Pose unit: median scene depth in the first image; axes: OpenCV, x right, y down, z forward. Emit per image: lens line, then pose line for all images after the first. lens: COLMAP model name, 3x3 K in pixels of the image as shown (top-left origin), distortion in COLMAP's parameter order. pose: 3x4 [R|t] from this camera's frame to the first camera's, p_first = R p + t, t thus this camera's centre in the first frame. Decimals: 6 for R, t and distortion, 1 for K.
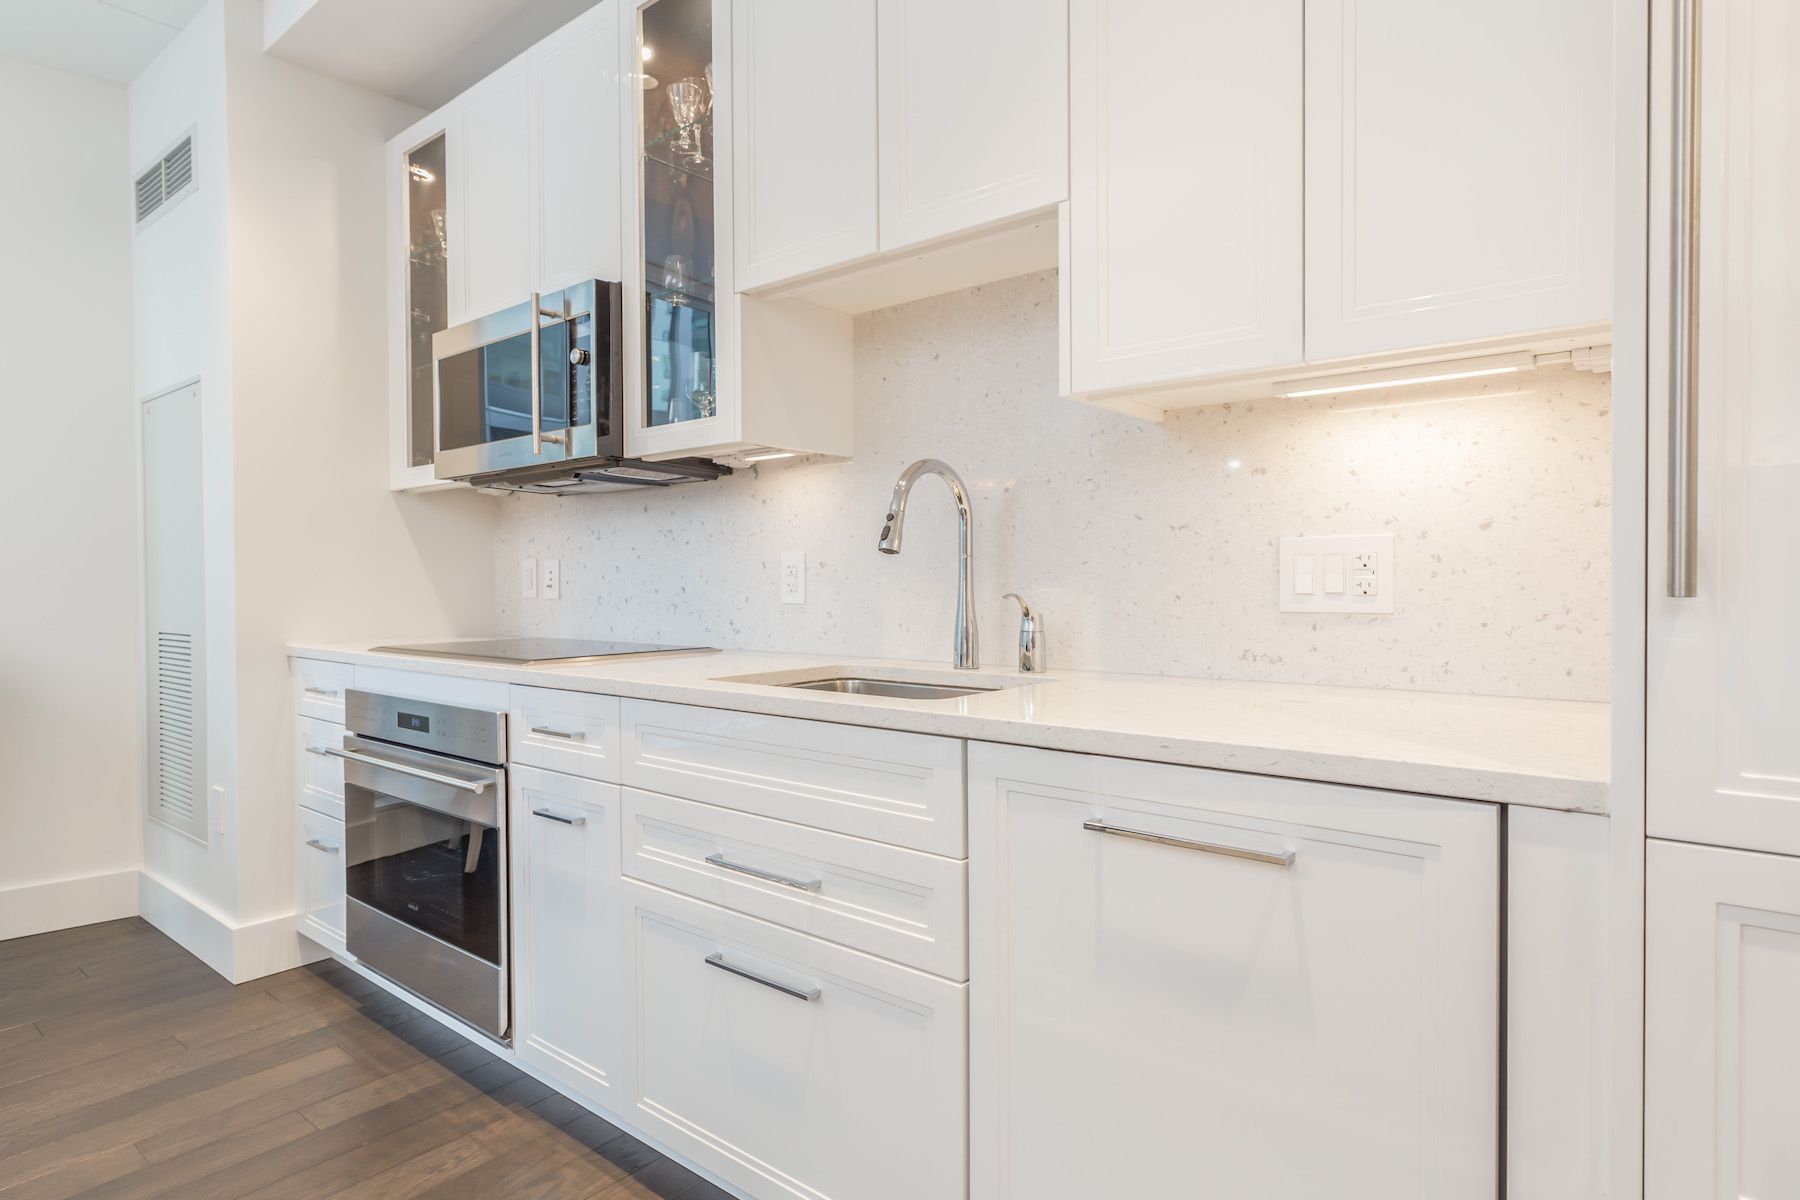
lens RADIAL K [[957.6, 0, 899.2], [0, 957.6, 589.2], [0, 0, 1]] dist [0.015154, -0.000257]
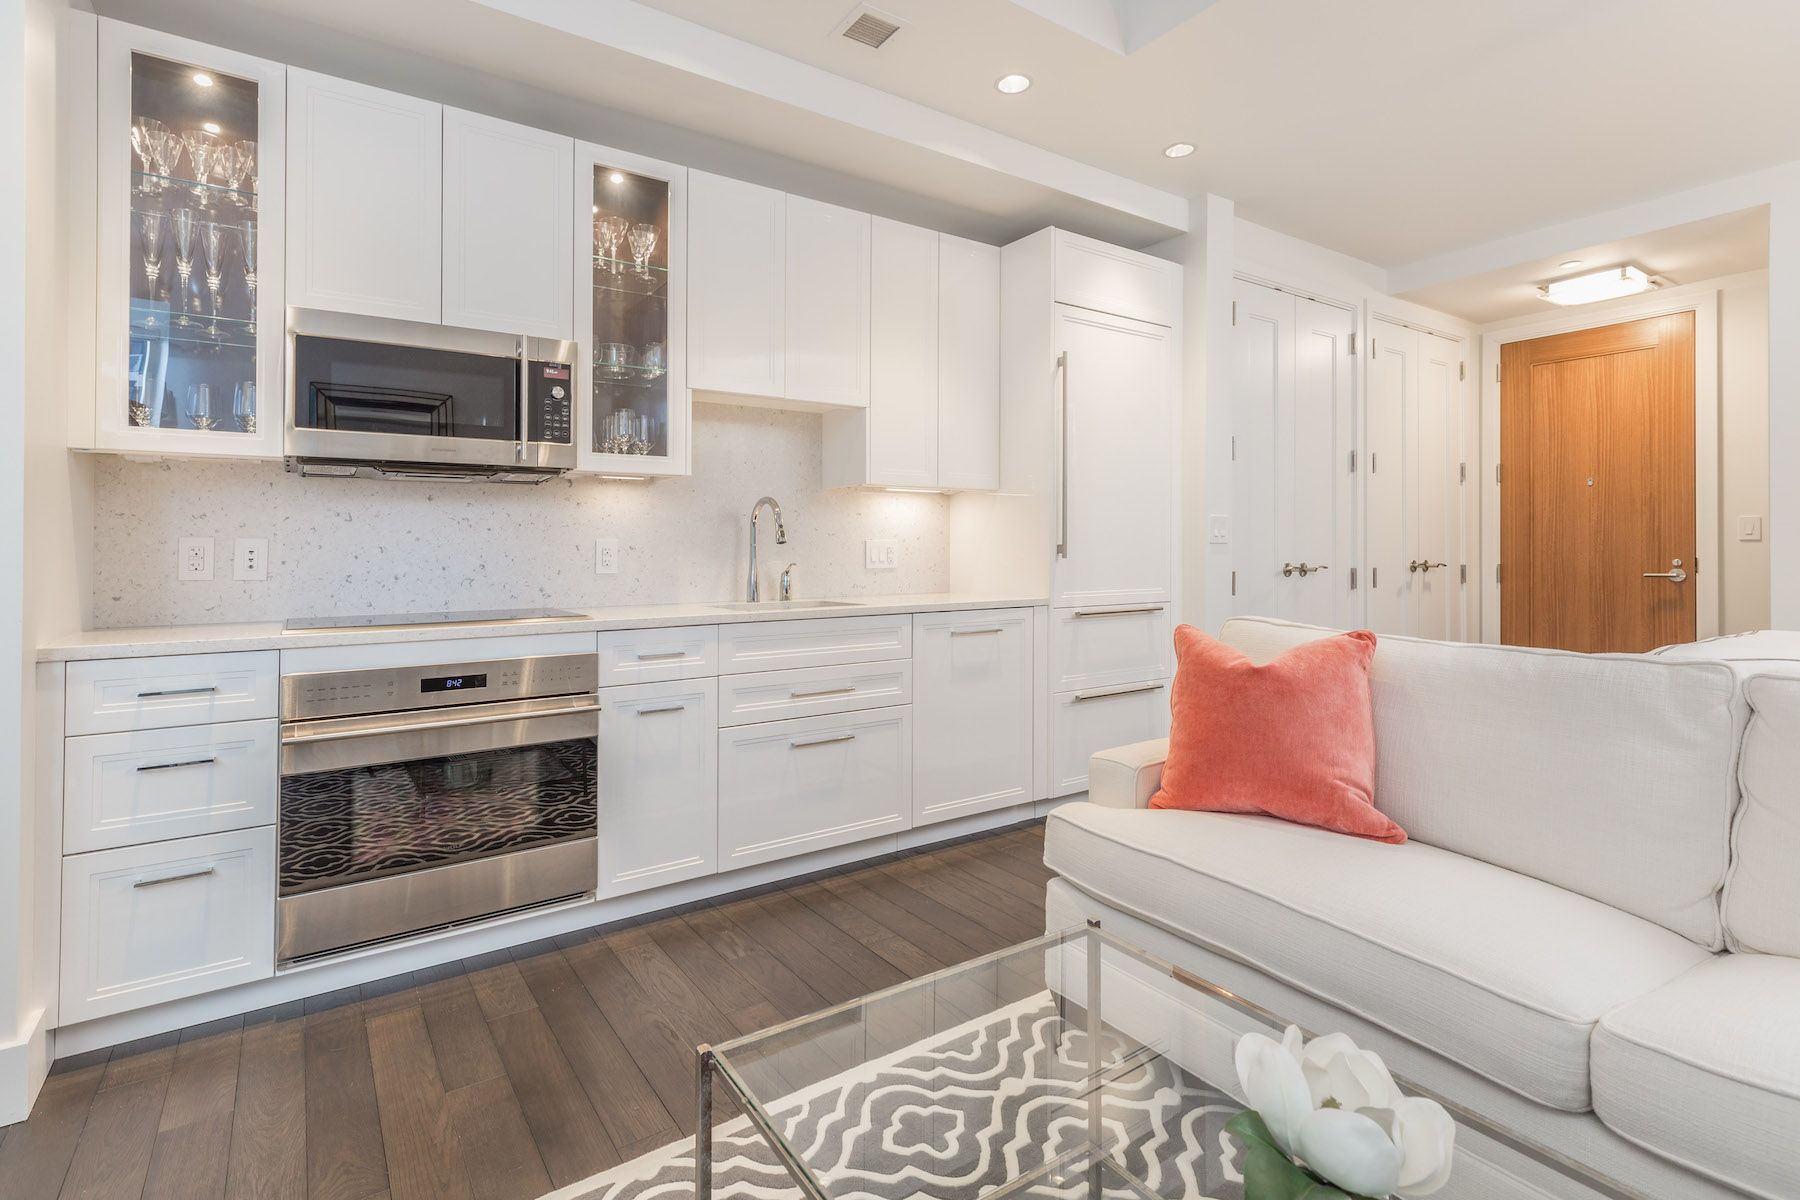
lens RADIAL K [[808.7, 0, 804.7], [0, 808.7, 549.6], [0, 0, 1]] dist [-0.010977, -0.000740]
pose [[0.332041, 0.010116, 0.943211, -1.608358], [0.017657, 0.999701, -0.016938, 0.005447], [-0.943100, 0.022279, 0.331763, 0.376327]]
